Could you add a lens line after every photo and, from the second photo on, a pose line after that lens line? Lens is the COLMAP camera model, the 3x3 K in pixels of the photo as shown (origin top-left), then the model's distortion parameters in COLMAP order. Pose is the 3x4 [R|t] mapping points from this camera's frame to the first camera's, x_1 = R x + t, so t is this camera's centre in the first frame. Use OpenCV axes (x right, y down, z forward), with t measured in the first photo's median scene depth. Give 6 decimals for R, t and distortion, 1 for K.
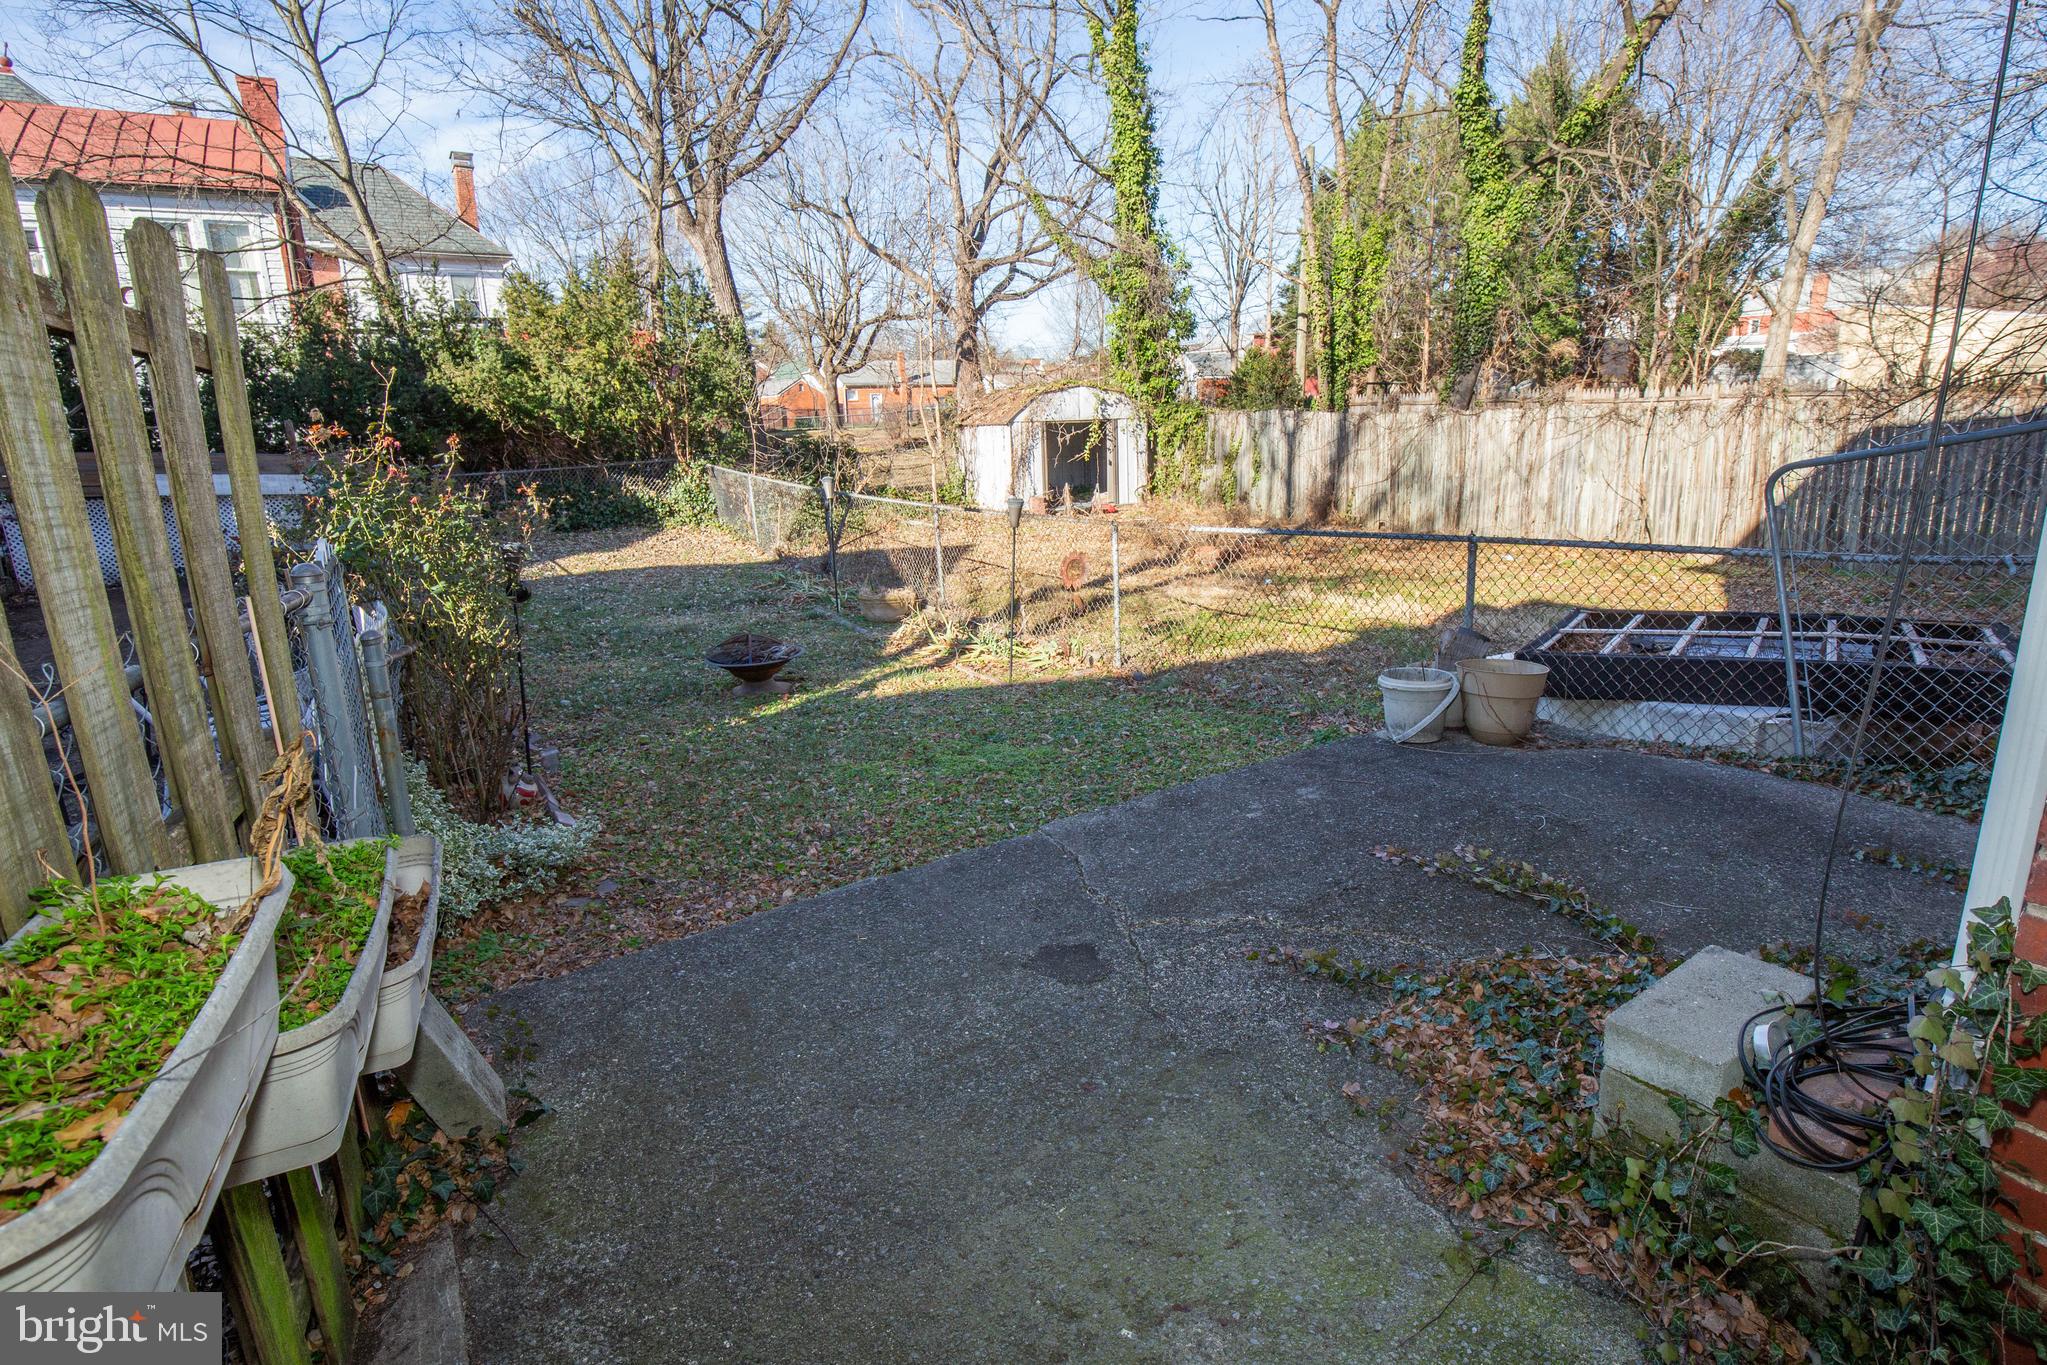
lens RADIAL K [[972.7, 0, 1029.2], [0, 972.7, 688.9], [0, 0, 1]] dist [-0.038465, 0.007854]
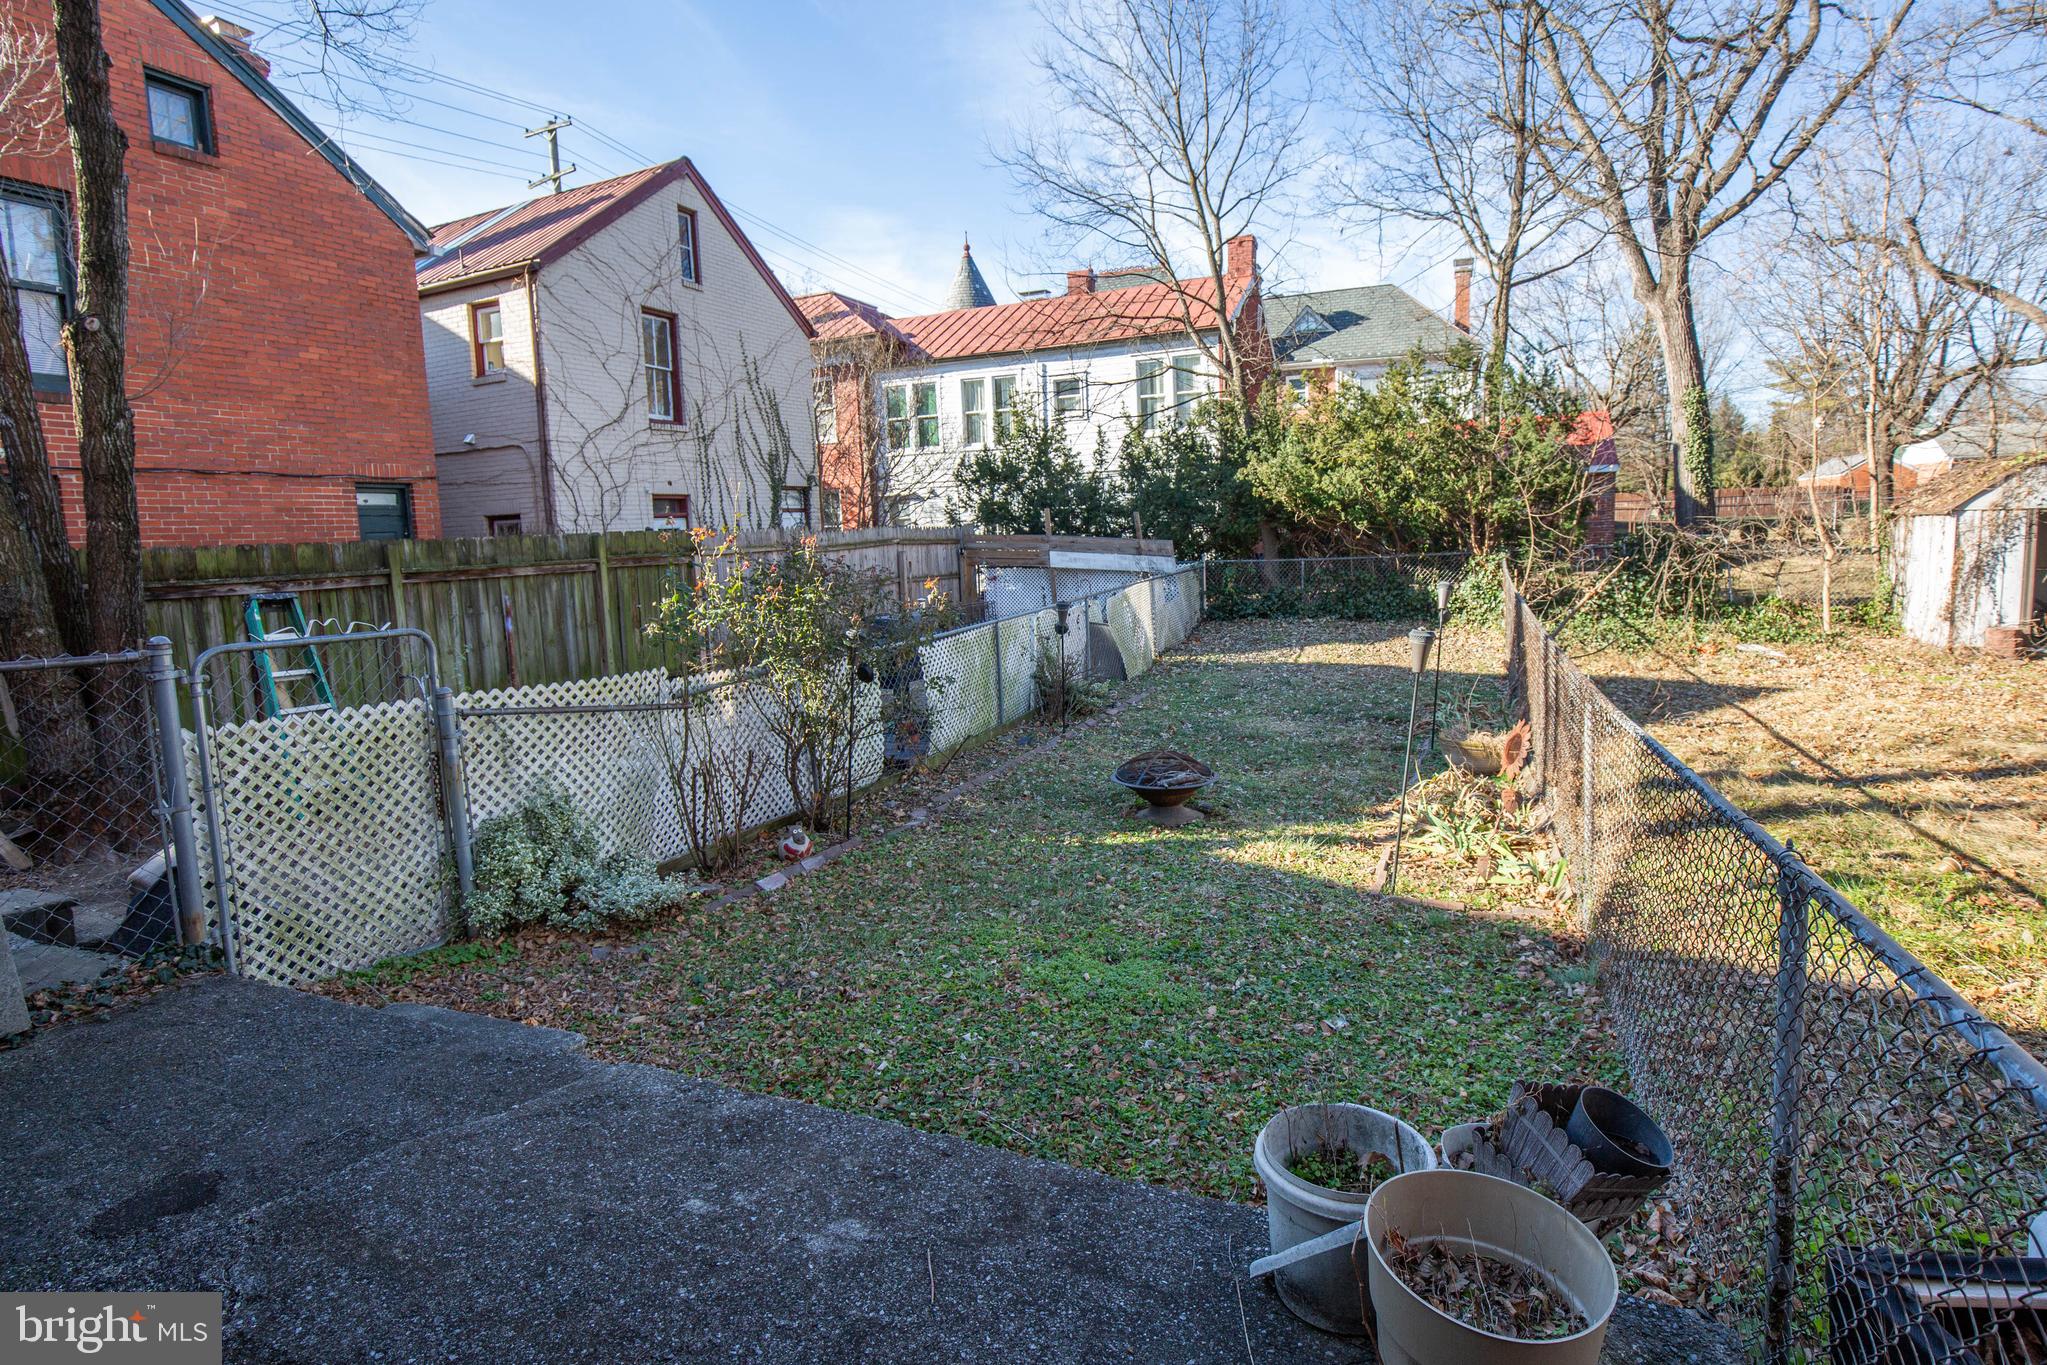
lens RADIAL K [[972.7, 0, 1025.9], [0, 972.7, 681.7], [0, 0, 1]] dist [-0.038465, 0.007854]
pose [[0.564420, 0.128886, -0.815364, 0.154151], [-0.202319, 0.979209, 0.014734, -0.045811], [0.800311, 0.156648, 0.578761, 0.152916]]
